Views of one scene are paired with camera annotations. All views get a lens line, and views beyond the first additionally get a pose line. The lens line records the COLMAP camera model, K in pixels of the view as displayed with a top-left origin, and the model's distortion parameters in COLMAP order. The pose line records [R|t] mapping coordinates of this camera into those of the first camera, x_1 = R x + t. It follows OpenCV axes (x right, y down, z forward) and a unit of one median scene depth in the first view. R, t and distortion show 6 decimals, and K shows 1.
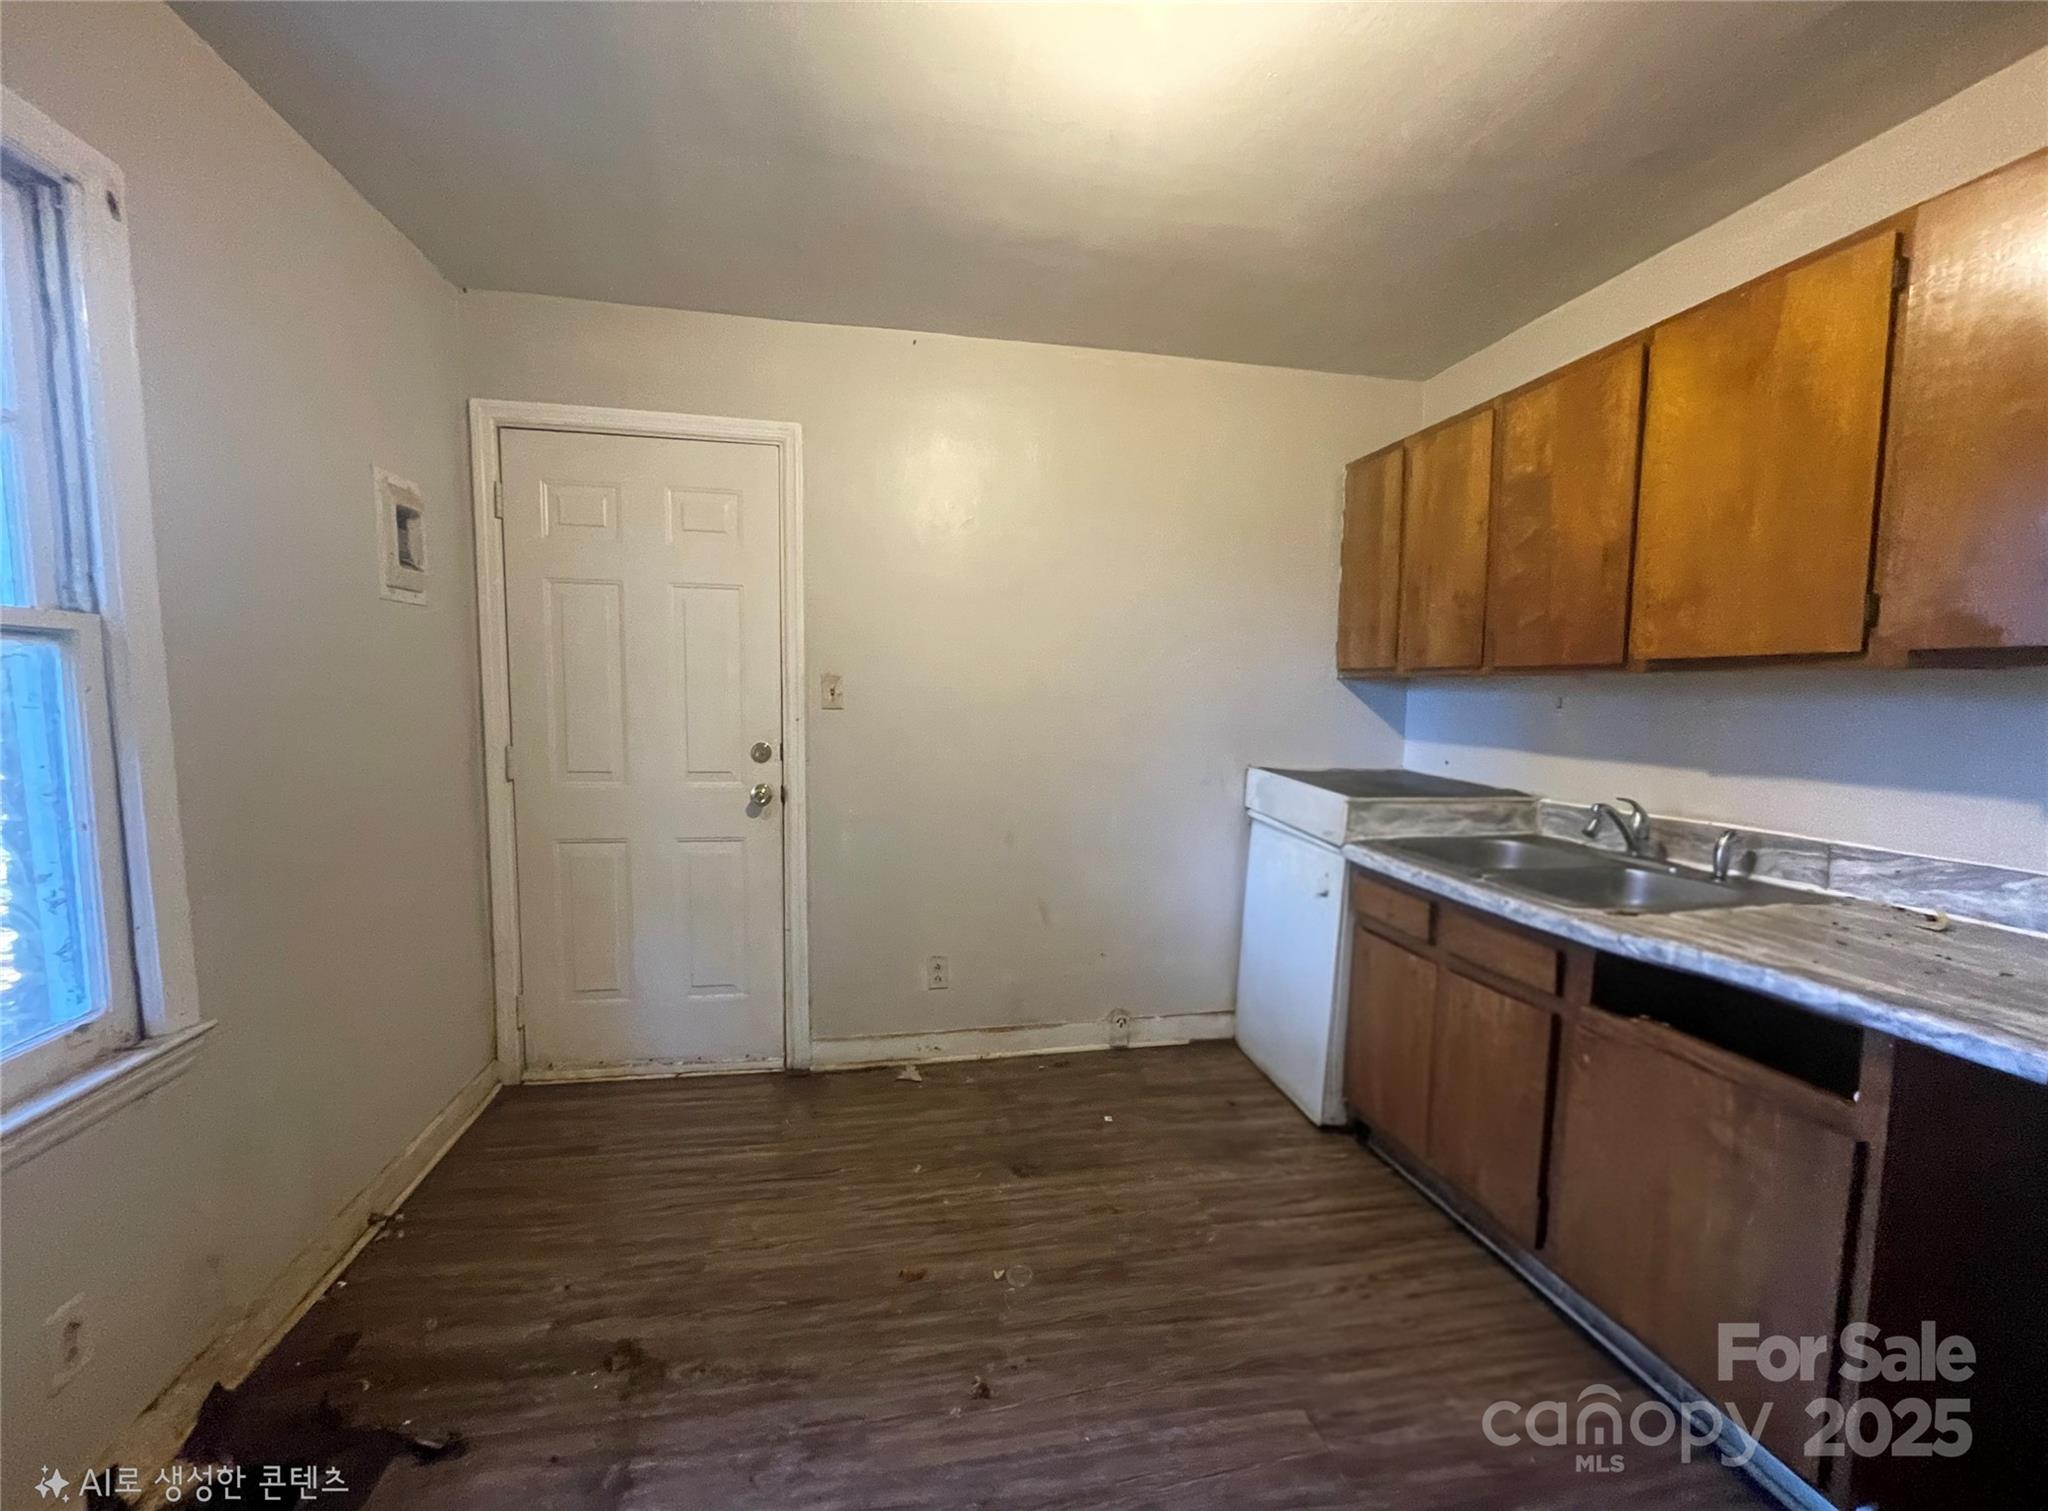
lens RADIAL K [[834.8, 0, 1013.9], [0, 834.8, 769.6], [0, 0, 1]] dist [-0.000921, 0.000352]
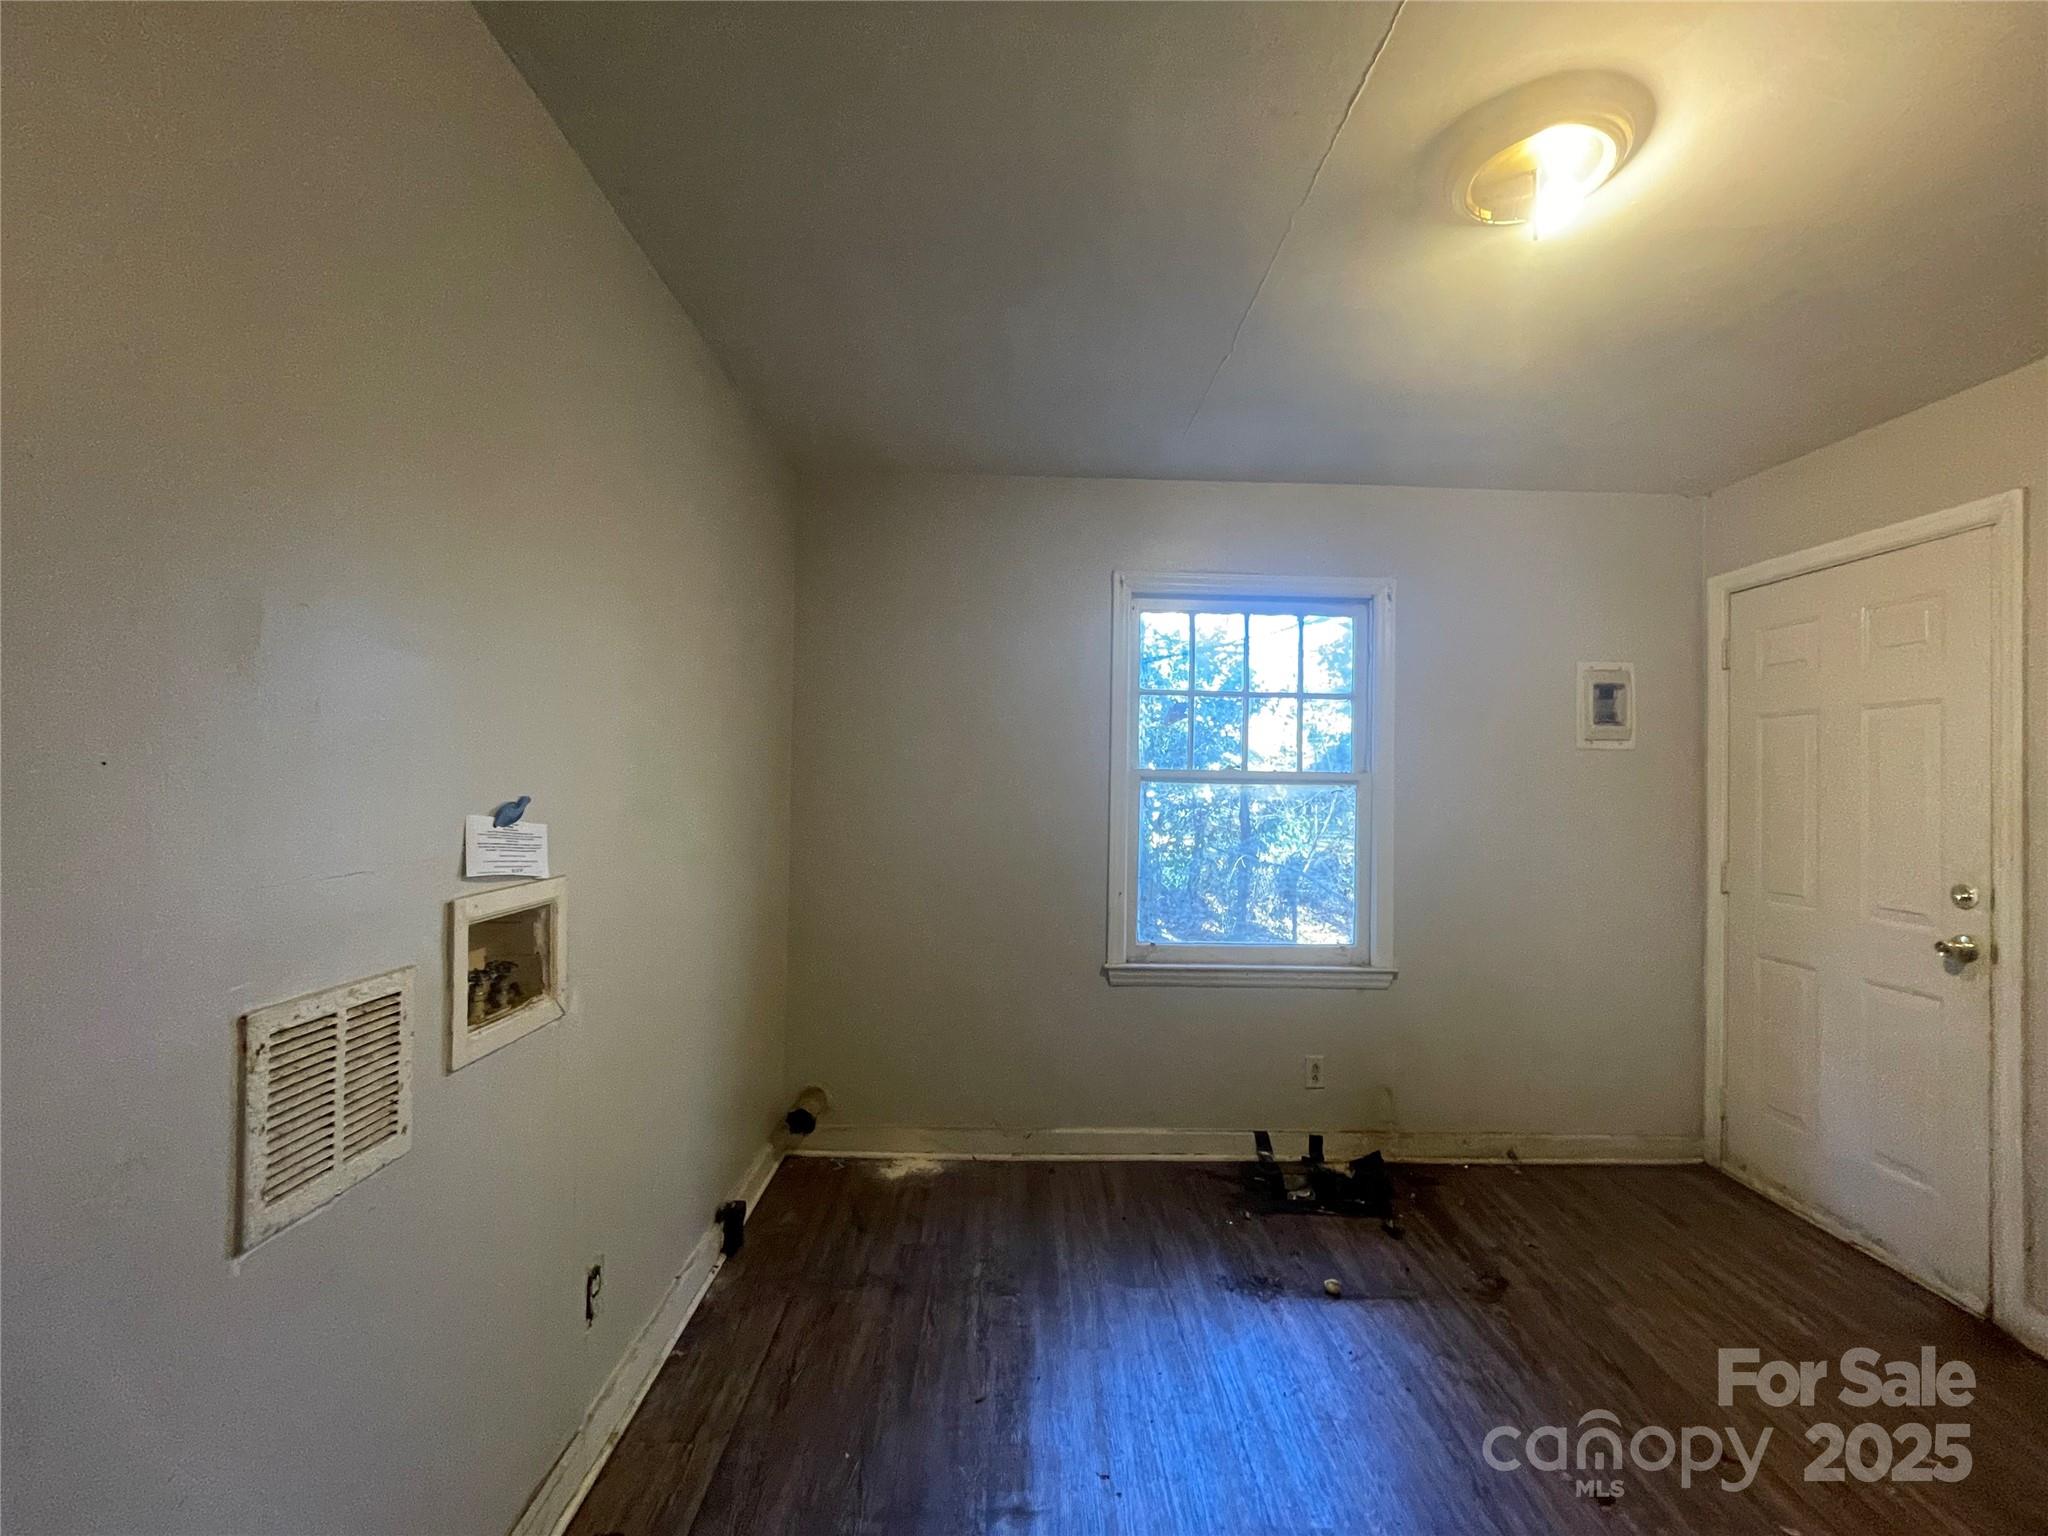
lens RADIAL K [[834.8, 0, 1017.9], [0, 834.8, 772.3], [0, 0, 1]] dist [-0.000921, 0.000352]
pose [[-0.179294, -0.031877, -0.983279, 0.793847], [-0.115782, 0.993213, -0.011087, -0.029587], [0.976959, 0.111858, -0.181768, 0.275578]]
